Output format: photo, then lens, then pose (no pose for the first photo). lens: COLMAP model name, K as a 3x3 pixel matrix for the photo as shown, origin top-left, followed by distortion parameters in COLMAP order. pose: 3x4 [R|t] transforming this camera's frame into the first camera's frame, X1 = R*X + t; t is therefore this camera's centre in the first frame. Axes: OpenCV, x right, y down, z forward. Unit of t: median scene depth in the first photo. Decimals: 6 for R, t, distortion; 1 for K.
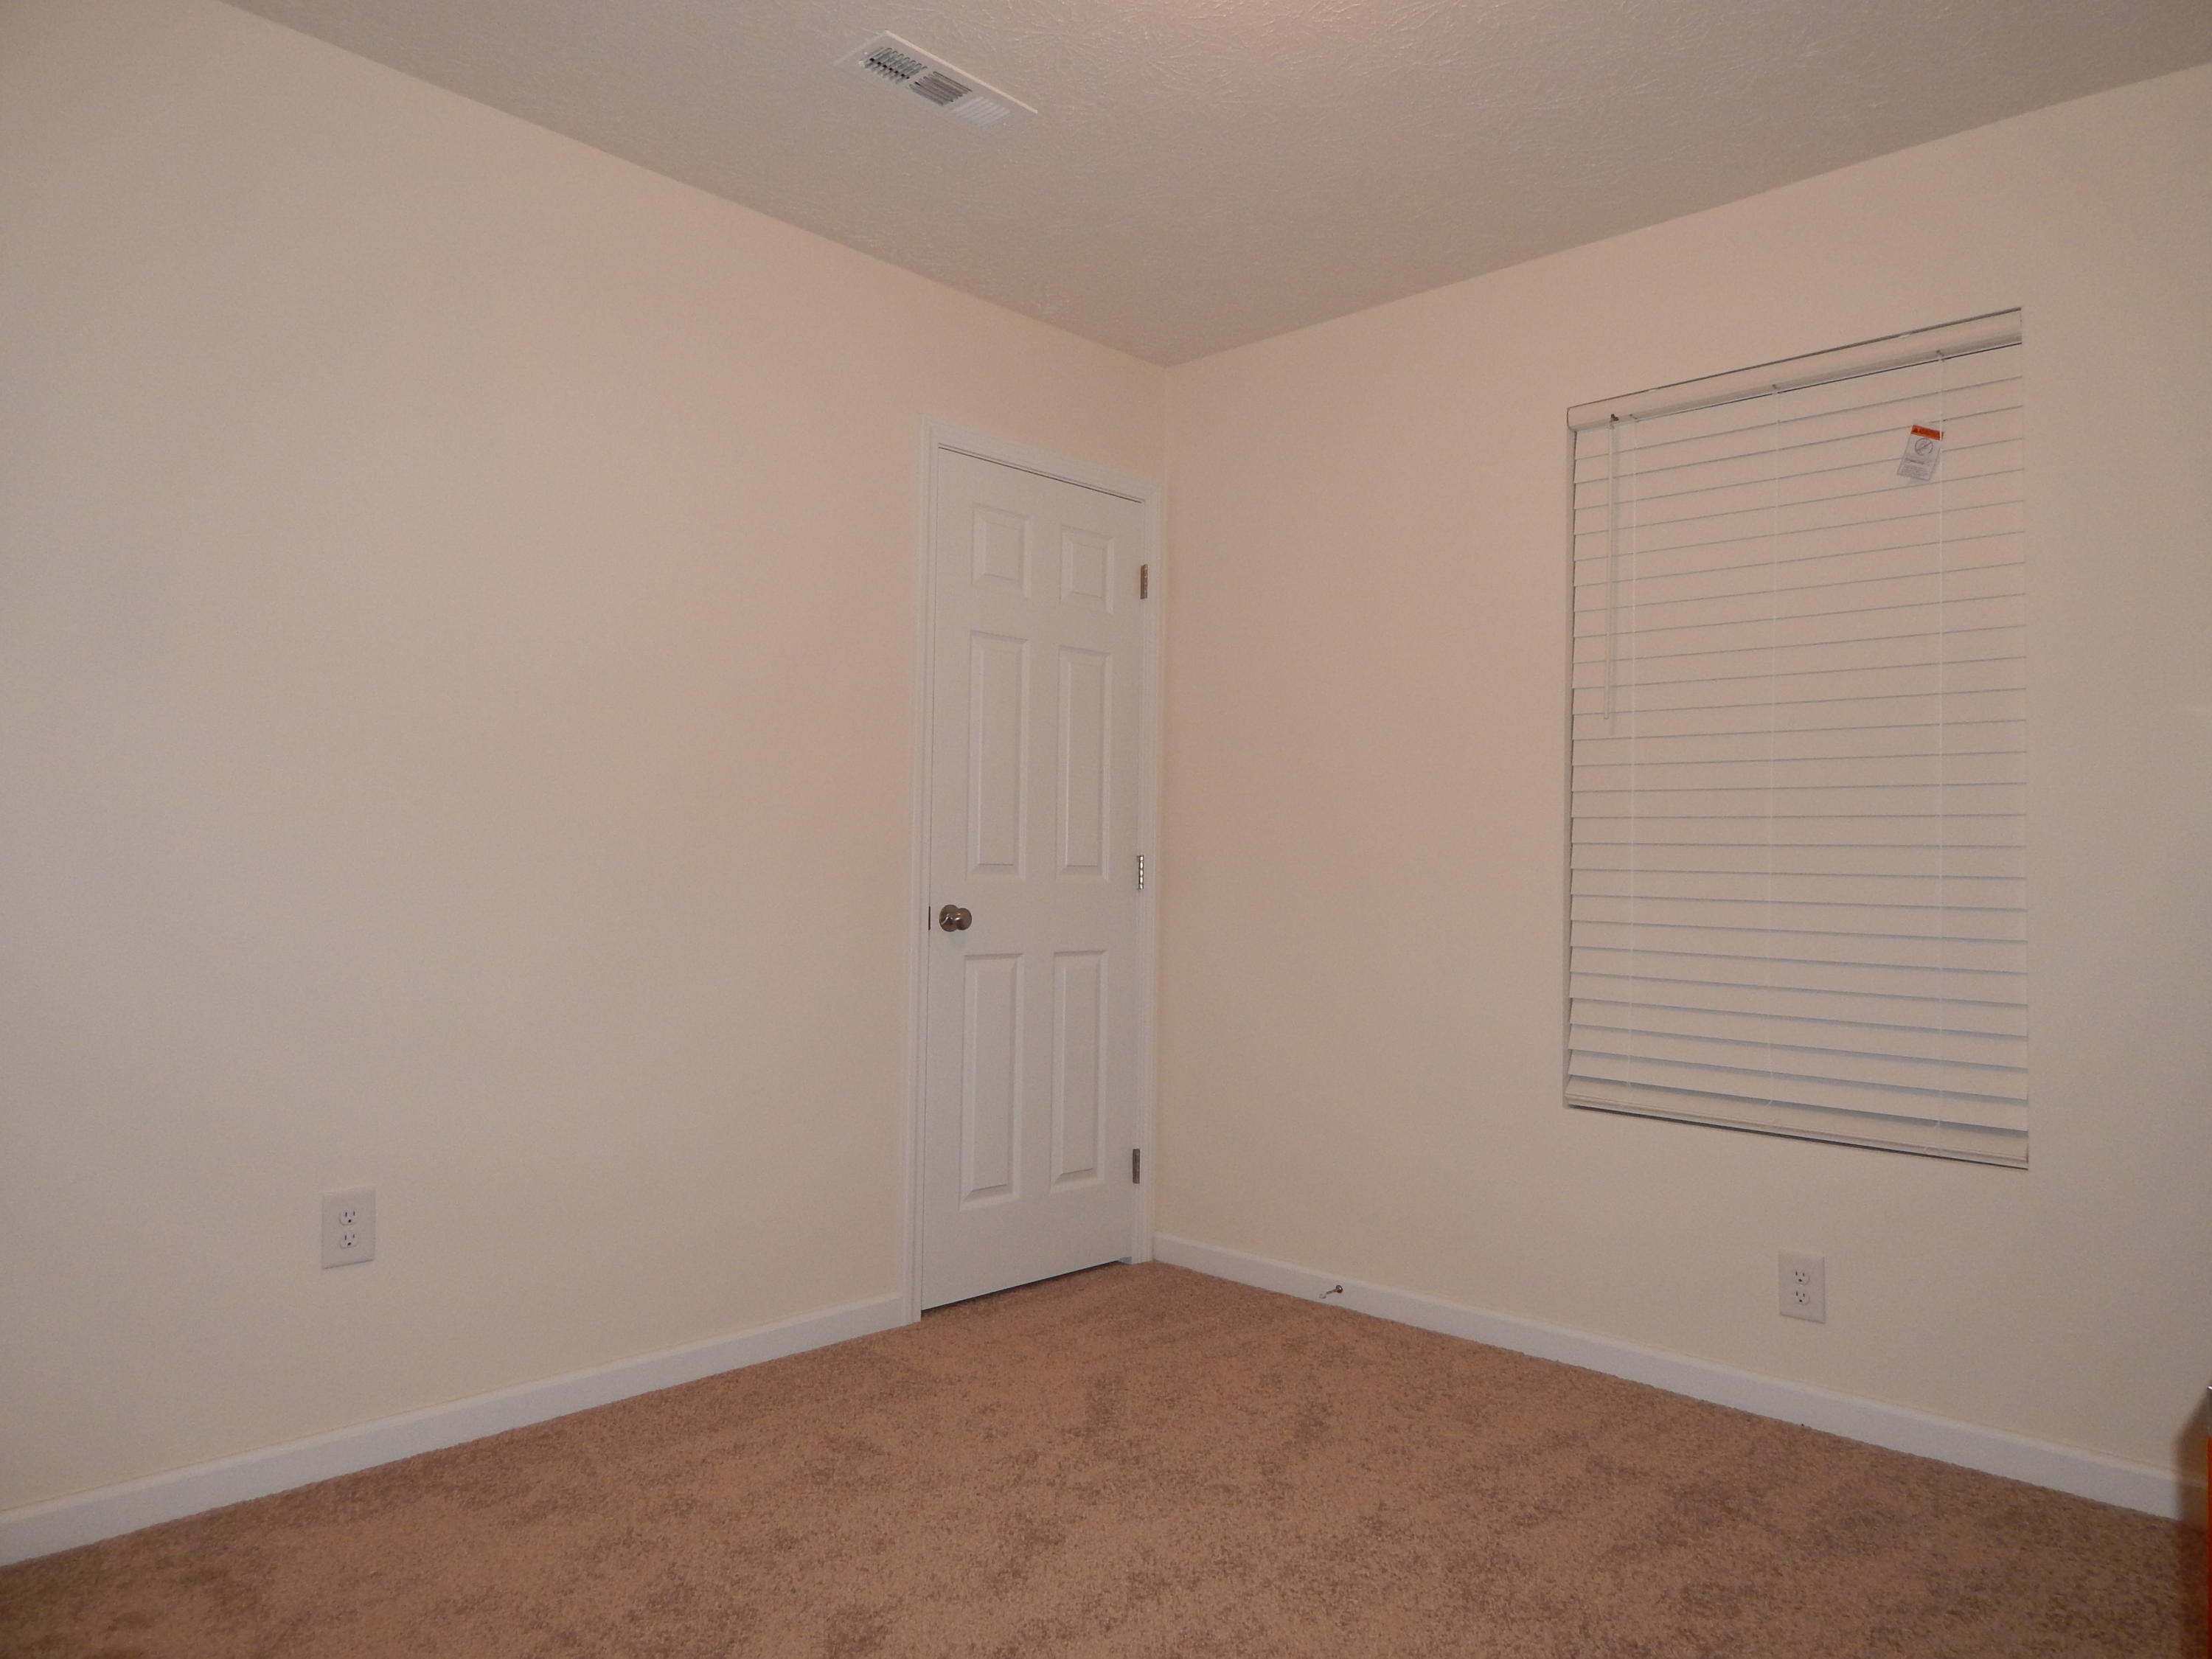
lens RADIAL K [[1455.4, 0, 1106.0], [0, 1455.4, 829.5], [0, 0, 1]] dist [-0.003857, -0.000561]
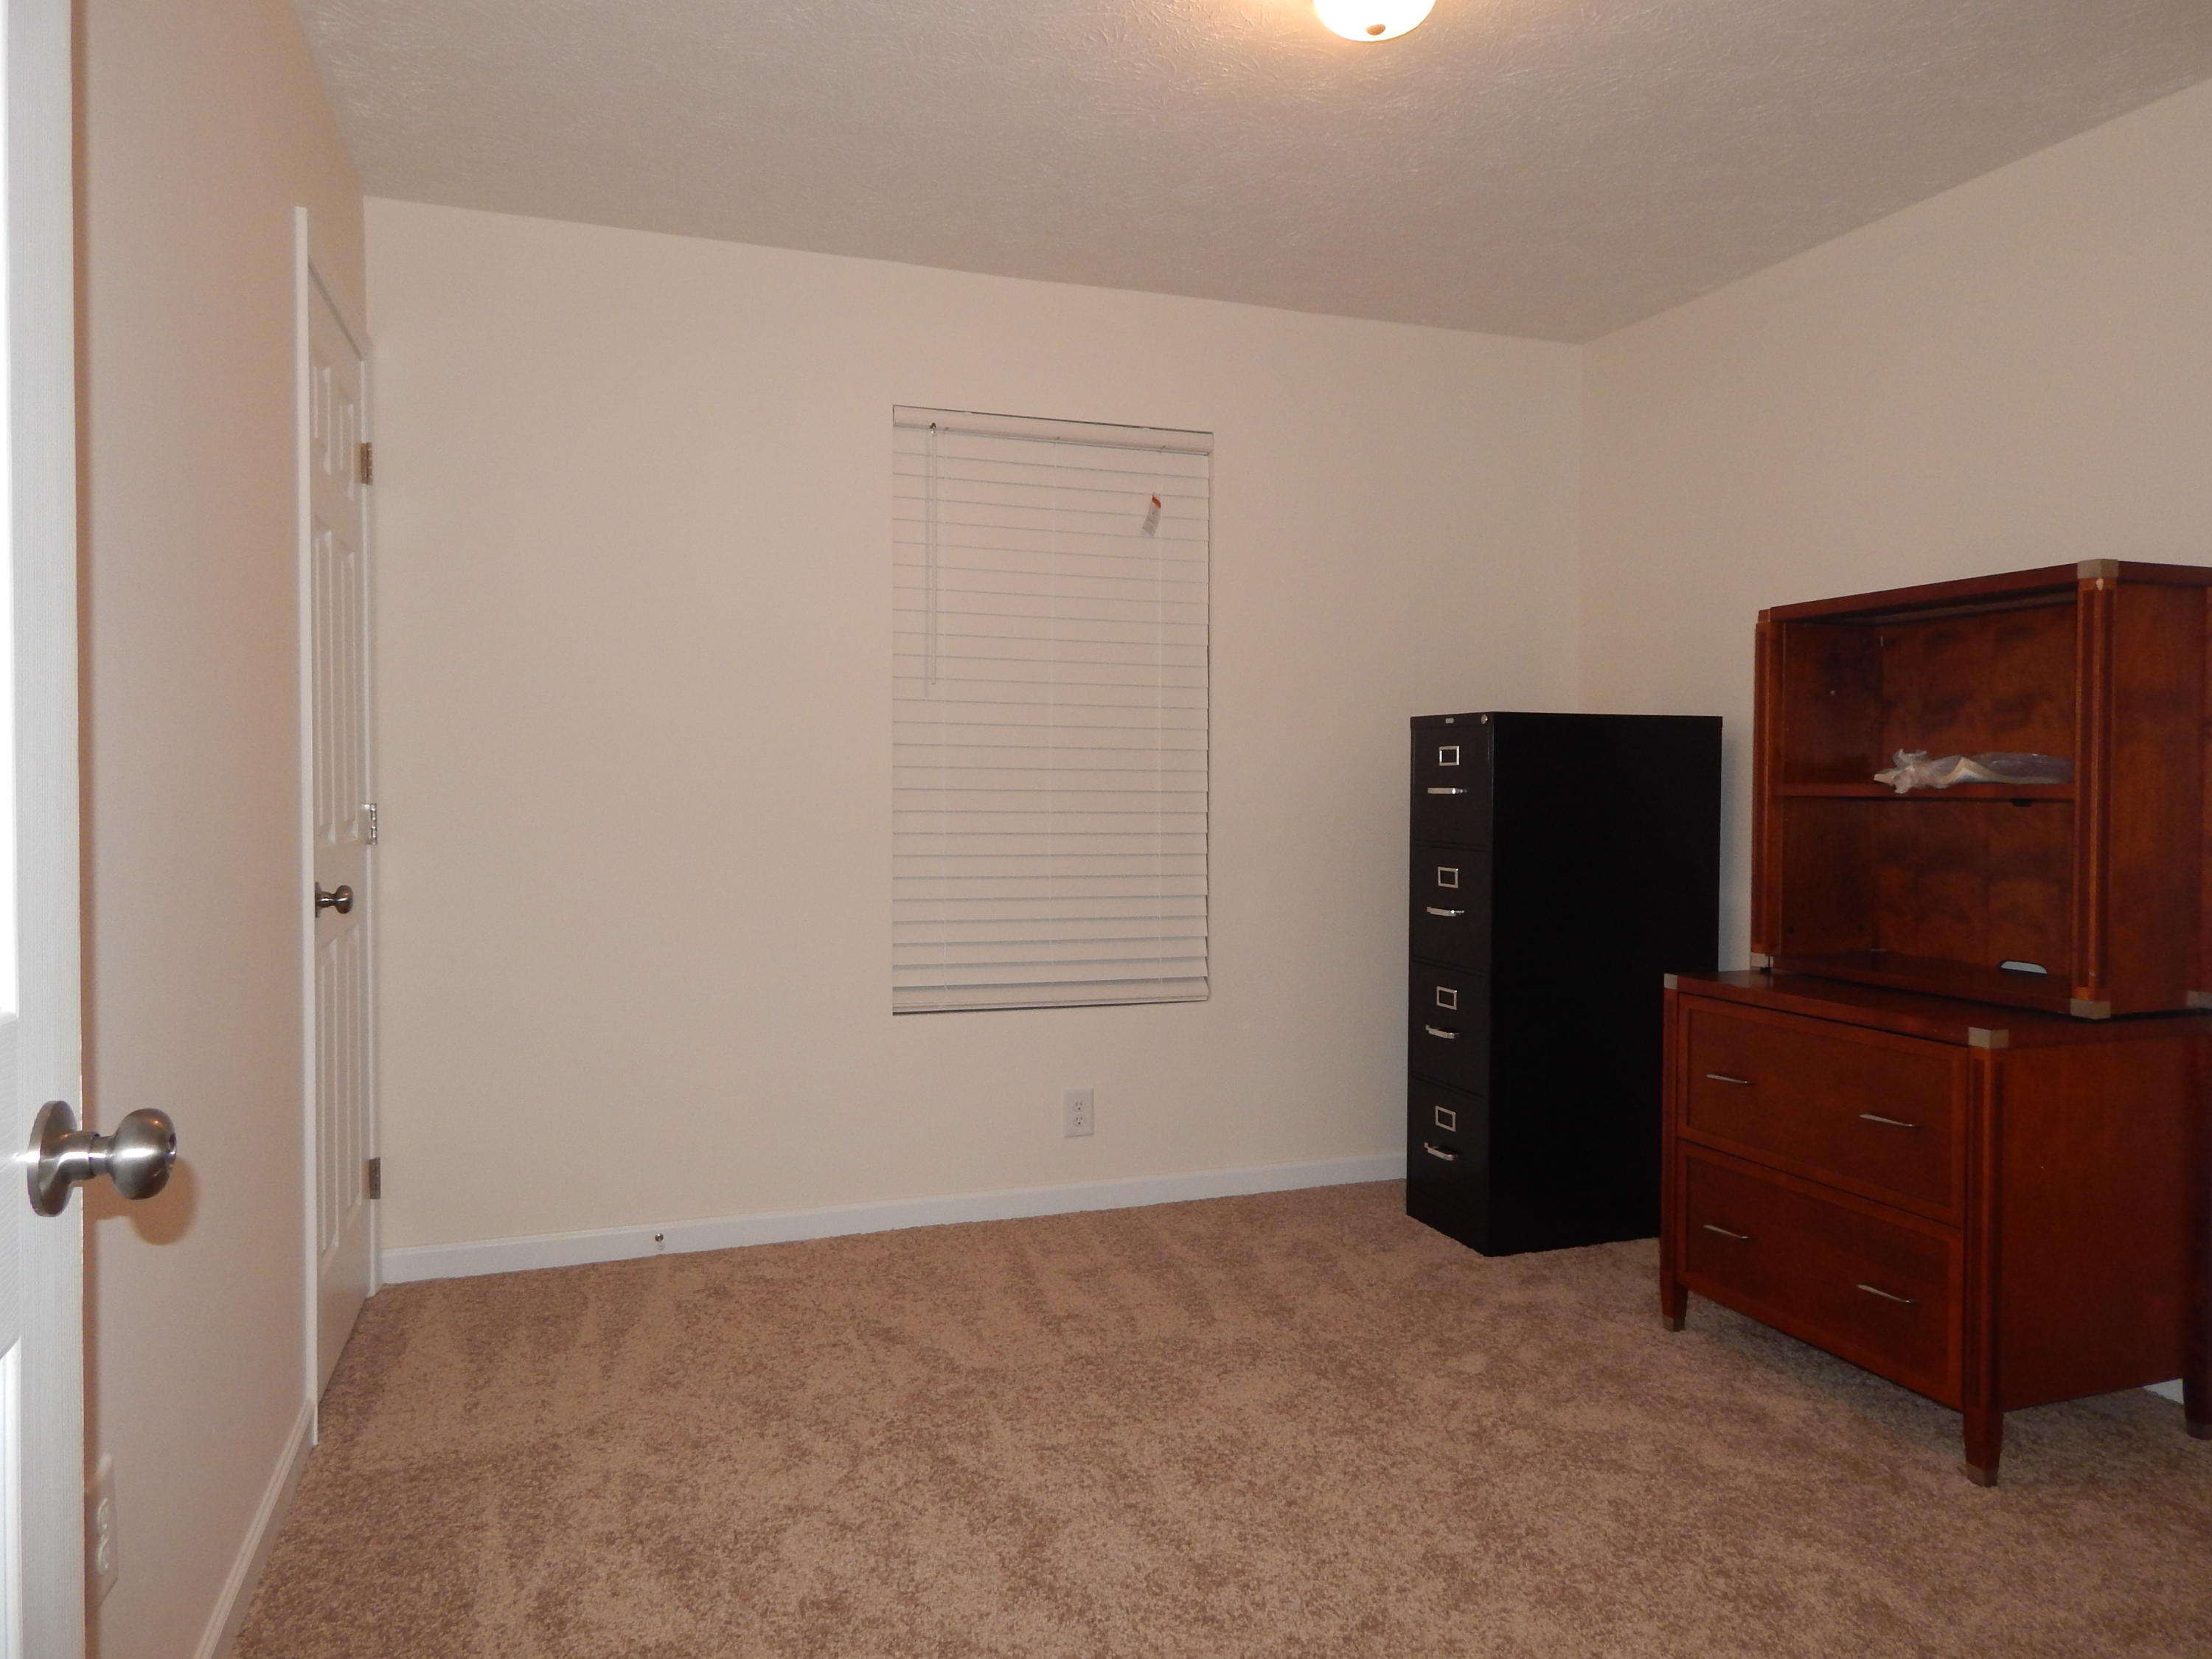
lens RADIAL K [[1455.4, 0, 1106.0], [0, 1455.4, 829.5], [0, 0, 1]] dist [-0.003857, -0.000561]
pose [[0.459058, -0.044064, 0.887313, -0.672265], [-0.021290, 0.997937, 0.060572, -0.033949], [-0.888151, -0.046697, 0.457173, 0.340570]]
